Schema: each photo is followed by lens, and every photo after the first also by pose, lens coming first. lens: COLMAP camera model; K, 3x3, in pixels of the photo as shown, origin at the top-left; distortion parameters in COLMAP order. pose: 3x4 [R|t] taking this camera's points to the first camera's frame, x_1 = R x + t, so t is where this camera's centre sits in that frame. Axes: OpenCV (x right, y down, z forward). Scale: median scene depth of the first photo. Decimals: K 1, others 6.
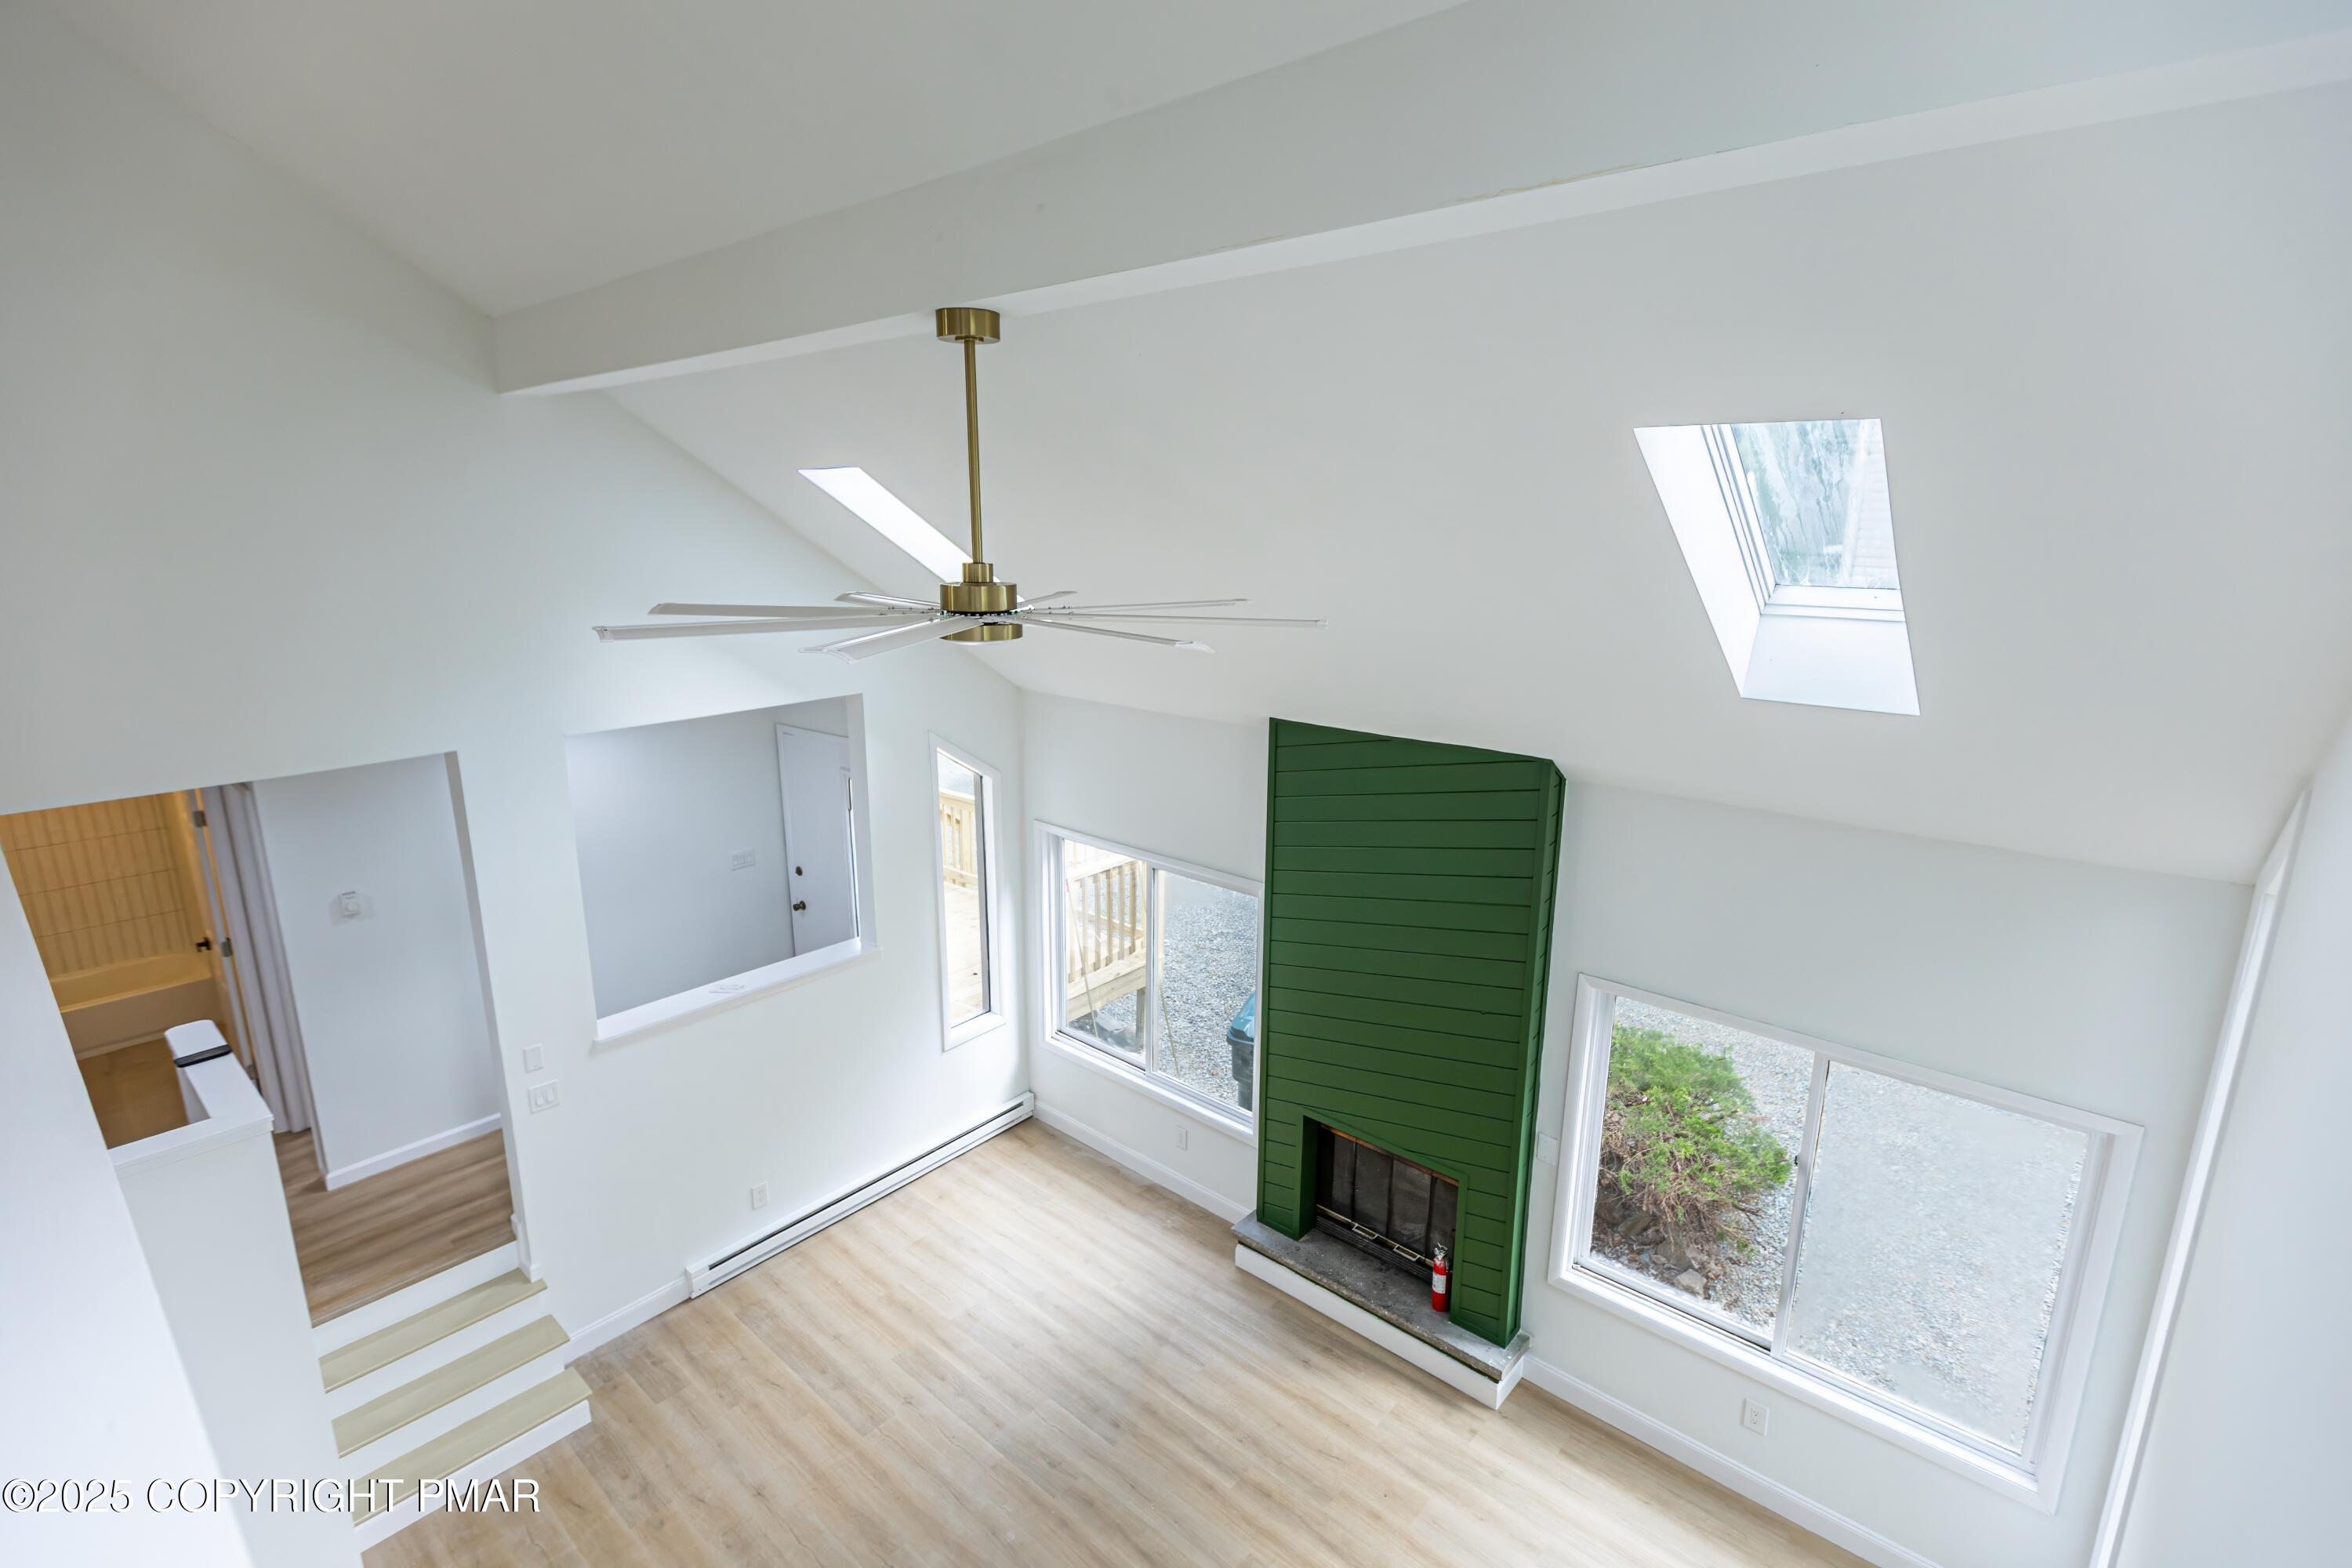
lens RADIAL K [[1111.7, 0, 1185.9], [0, 1111.7, 794.3], [0, 0, 1]] dist [0.099294, -0.000068]
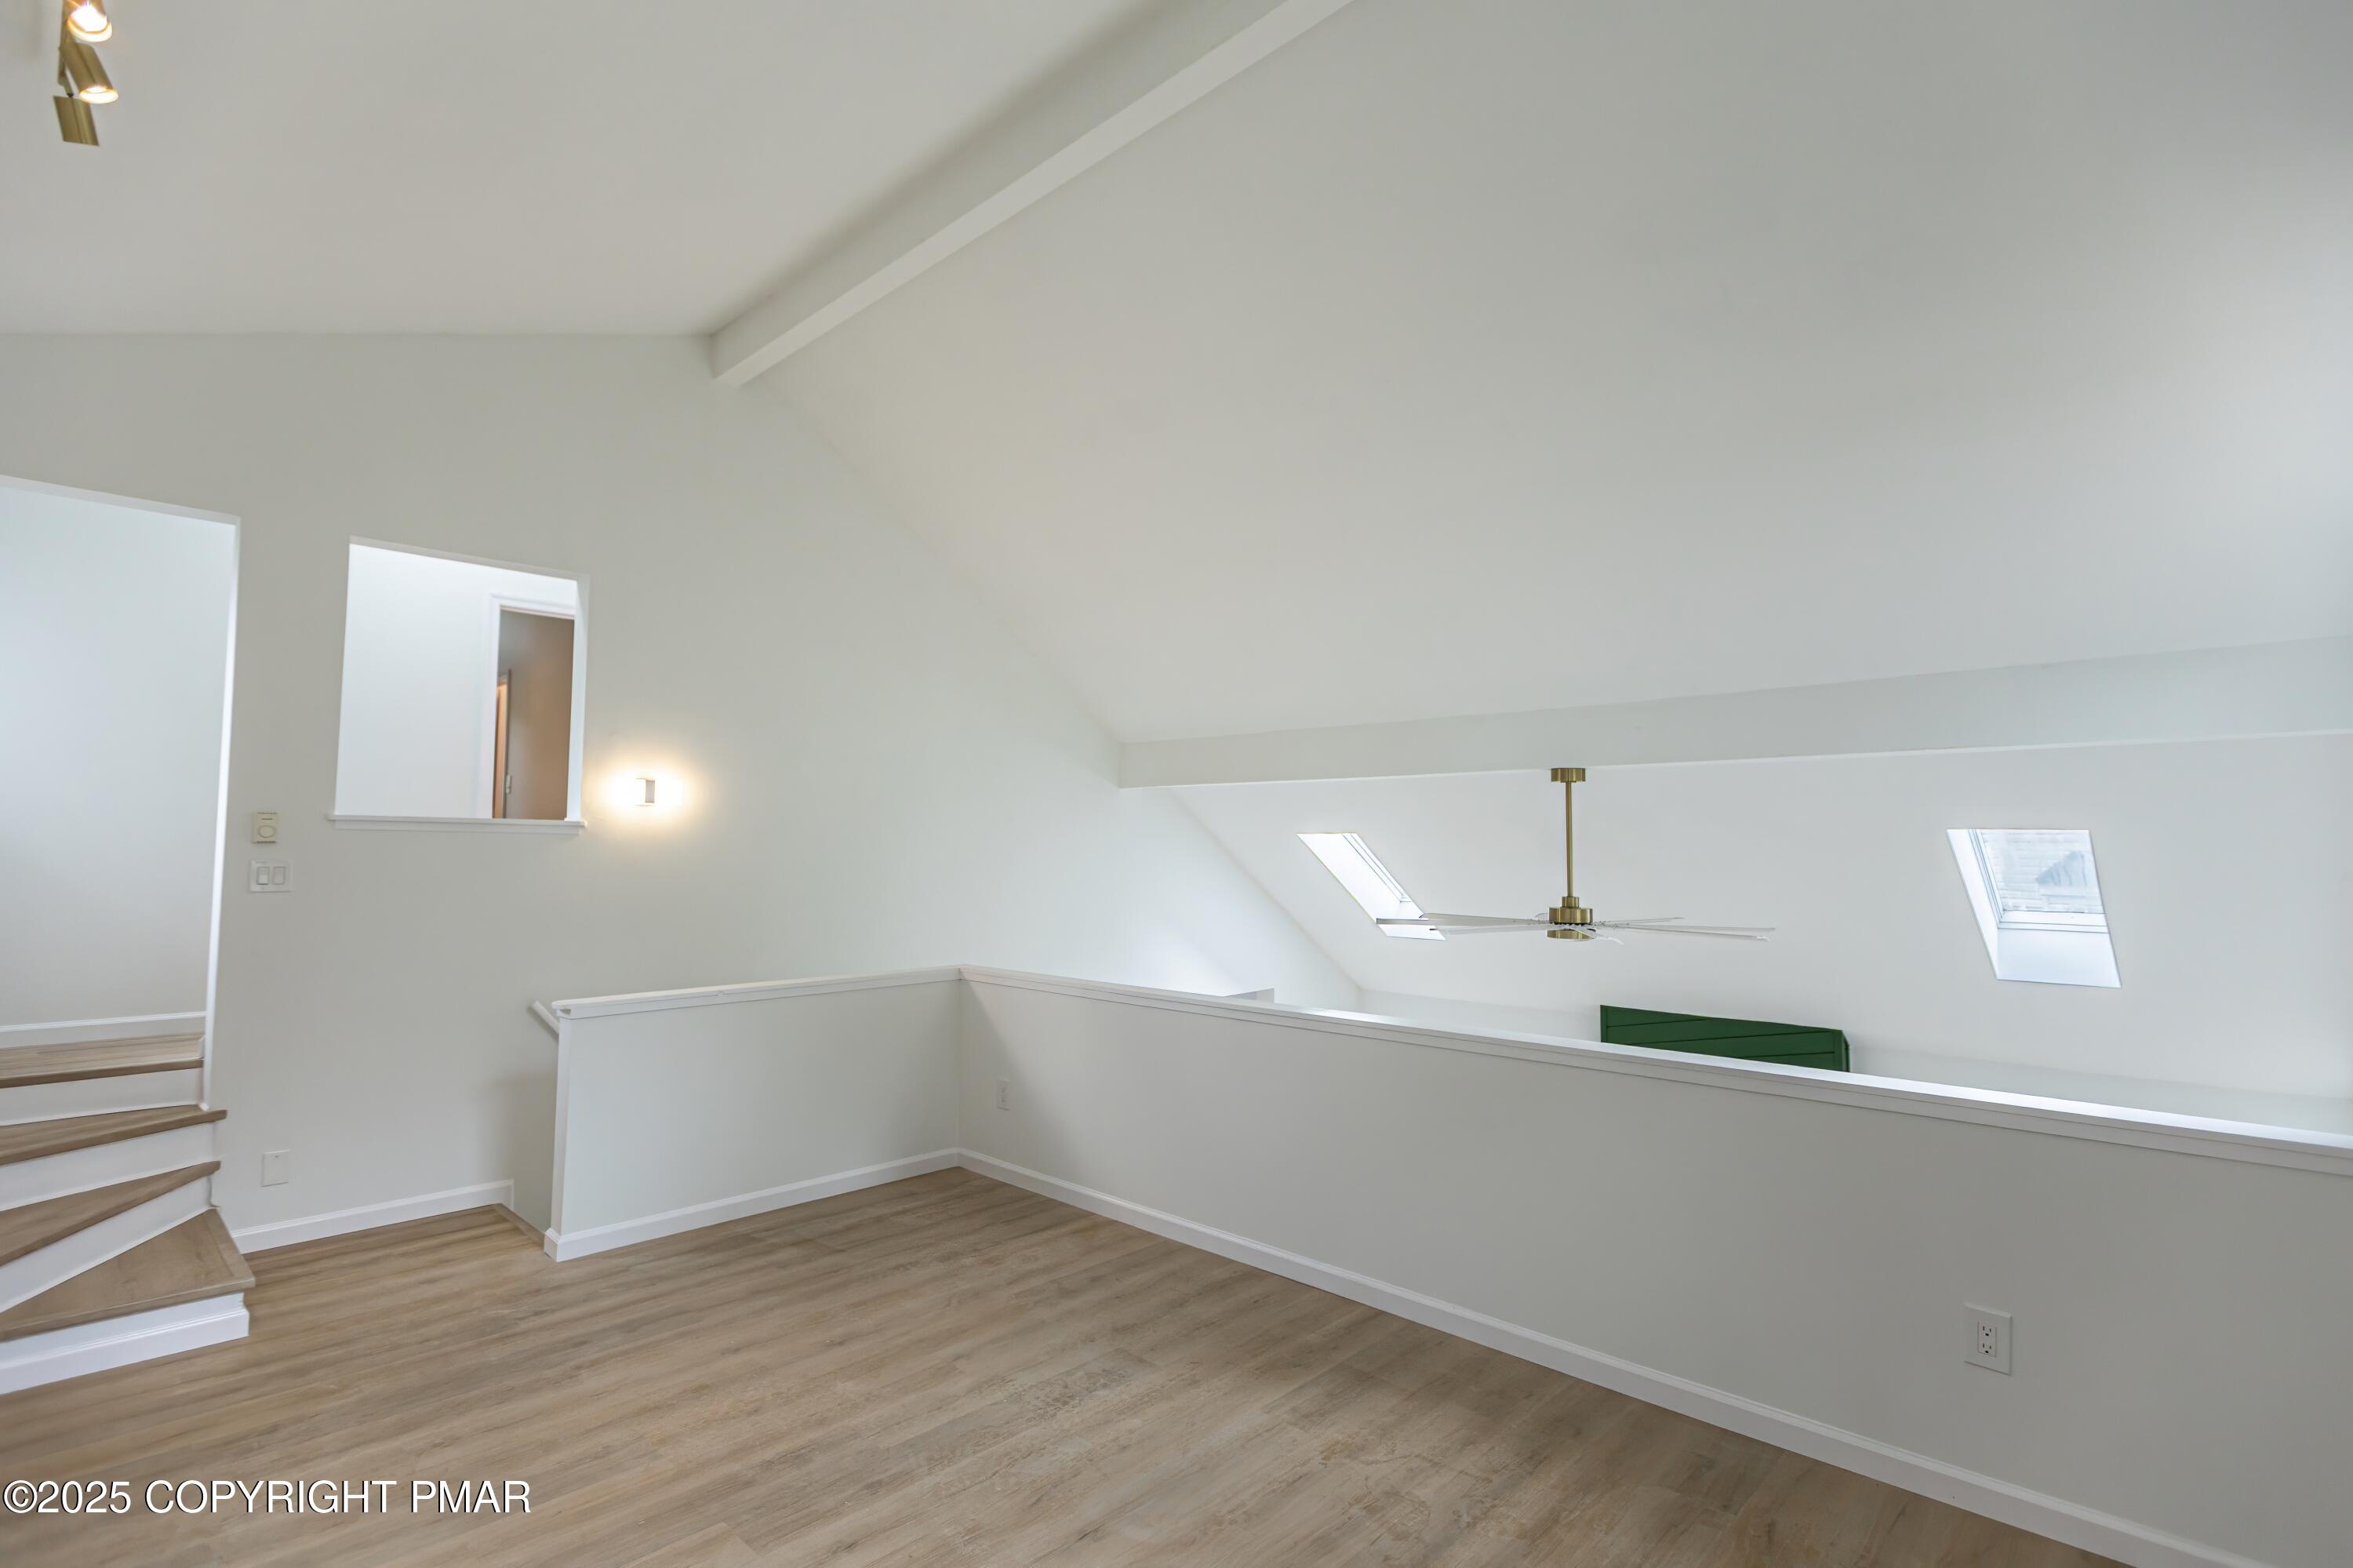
lens RADIAL K [[1121.8, 0, 1176.5], [0, 1121.8, 784.0], [0, 0, 1]] dist [0.001221, 0.000108]
pose [[0.998656, -0.006450, -0.051422, -0.714929], [-0.008643, 0.957602, -0.287963, 0.142868], [0.051099, 0.288021, 0.956260, -0.792110]]
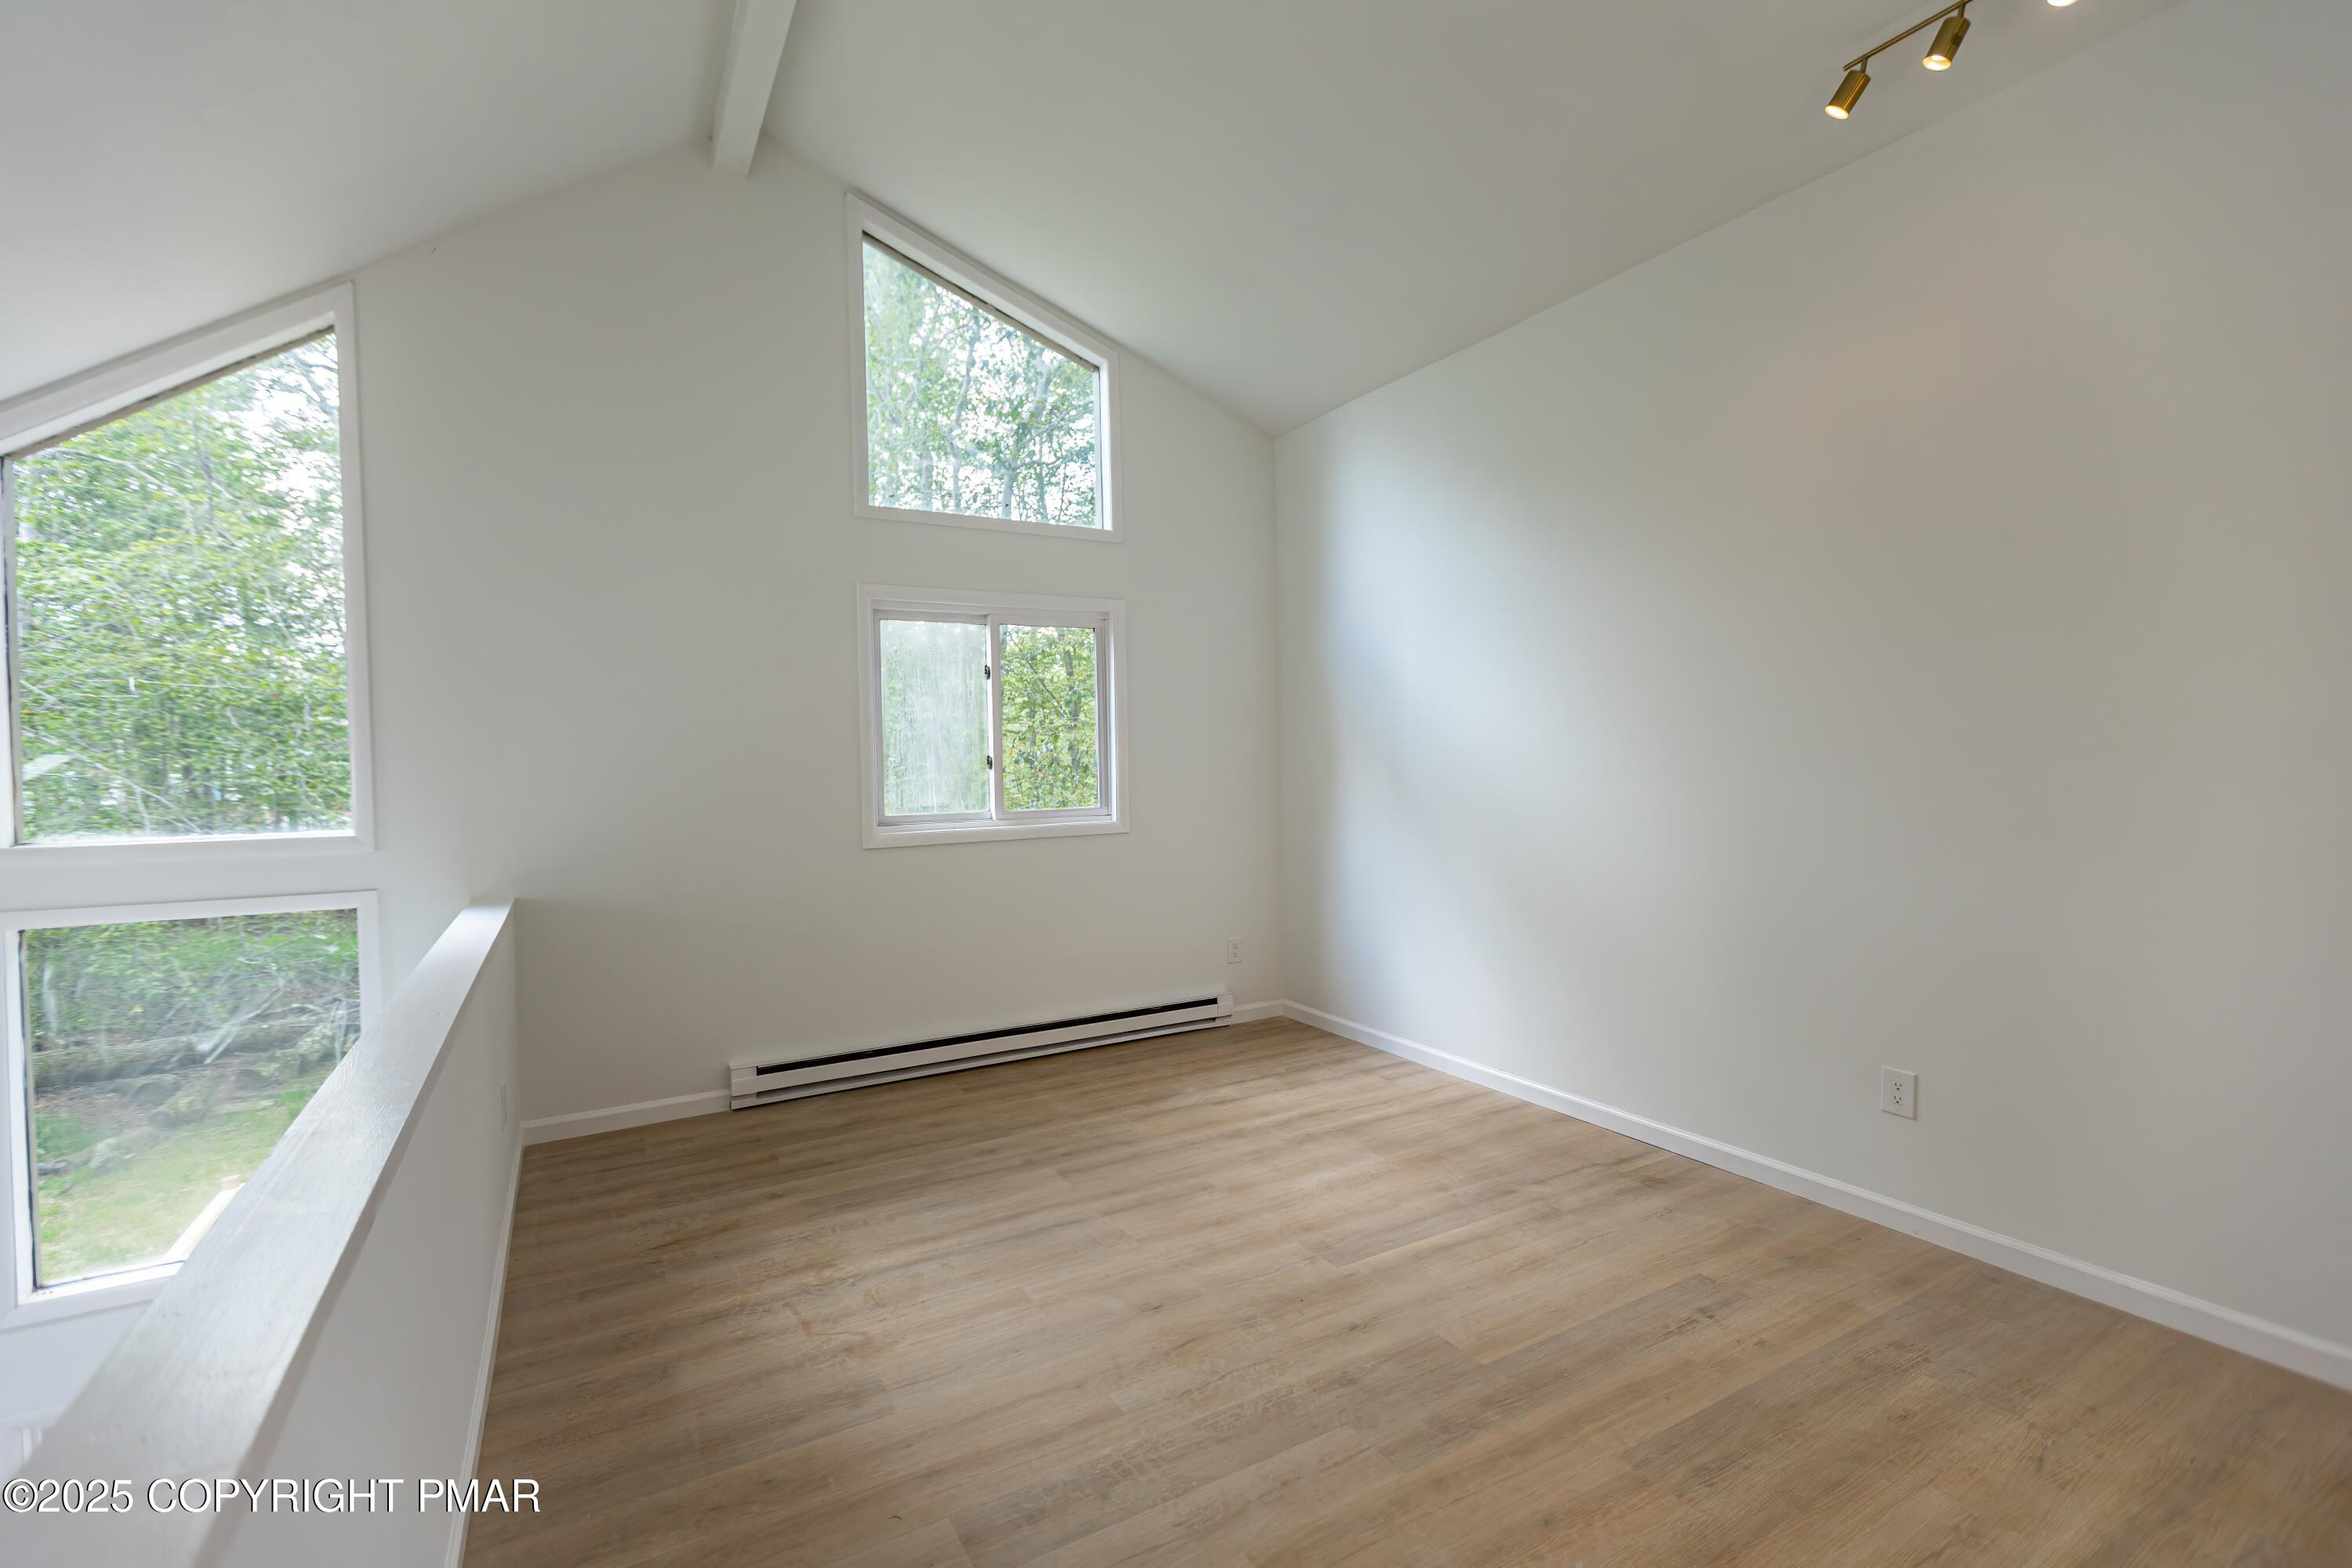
lens RADIAL K [[1031.1, 0, 1195.4], [0, 1031.1, 783.6], [0, 0, 1]] dist [-0.010392, -0.000190]
pose [[-0.949451, -0.000154, 0.313914, -1.141938], [0.083614, 0.963750, 0.253368, -0.225849], [-0.302573, 0.266808, -0.915021, 0.845696]]
